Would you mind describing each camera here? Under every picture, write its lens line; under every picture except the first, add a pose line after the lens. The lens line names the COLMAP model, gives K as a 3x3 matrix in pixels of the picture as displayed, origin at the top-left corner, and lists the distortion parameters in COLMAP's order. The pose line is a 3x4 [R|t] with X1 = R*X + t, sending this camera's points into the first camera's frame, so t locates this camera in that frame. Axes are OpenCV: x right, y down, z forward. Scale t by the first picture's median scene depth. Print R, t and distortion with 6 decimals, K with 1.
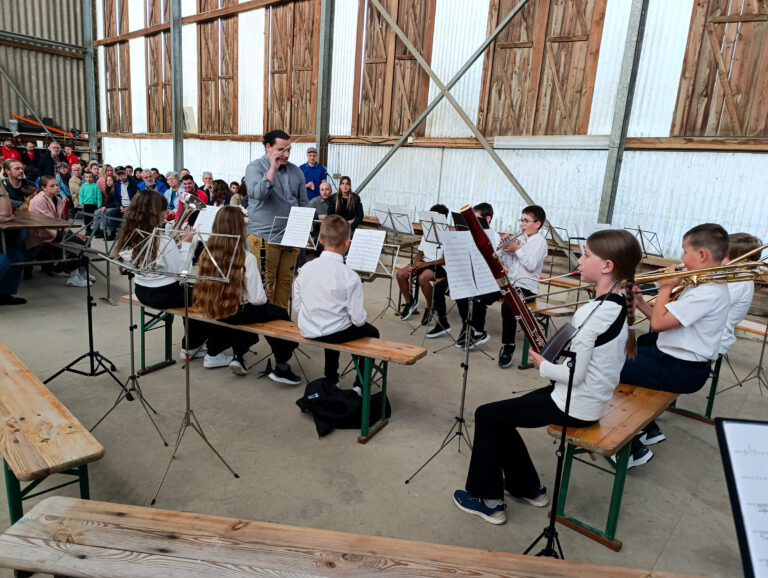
lens RADIAL K [[530.9, 0, 382.8], [0, 530.9, 293.3], [0, 0, 1]] dist [0.039438, -0.041671]
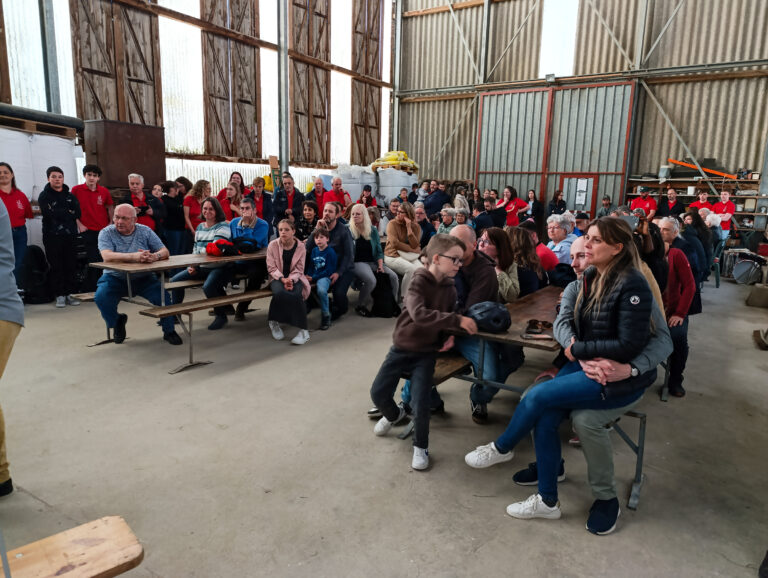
lens RADIAL K [[530.9, 0, 377.4], [0, 530.9, 281.5], [0, 0, 1]] dist [0.039438, -0.041671]
pose [[0.171075, 0.105967, -0.979543, 0.108015], [-0.227191, 0.971649, 0.065435, -0.087010], [0.958706, 0.211349, 0.190300, 0.412647]]
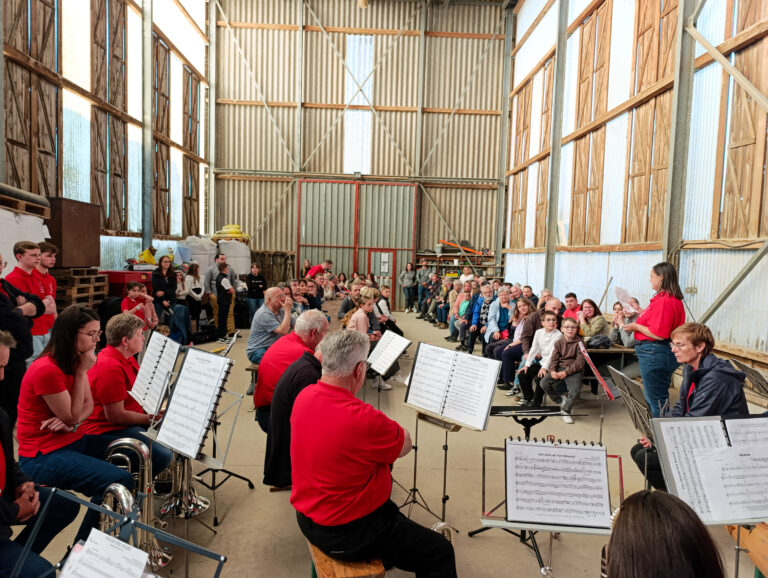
lens RADIAL K [[530.9, 0, 382.2], [0, 530.9, 295.1], [0, 0, 1]] dist [0.039438, -0.041671]
pose [[0.694373, 0.003500, -0.719607, 0.101885], [-0.139584, 0.981651, -0.129914, -0.029508], [0.705948, 0.190655, 0.682120, 0.089168]]
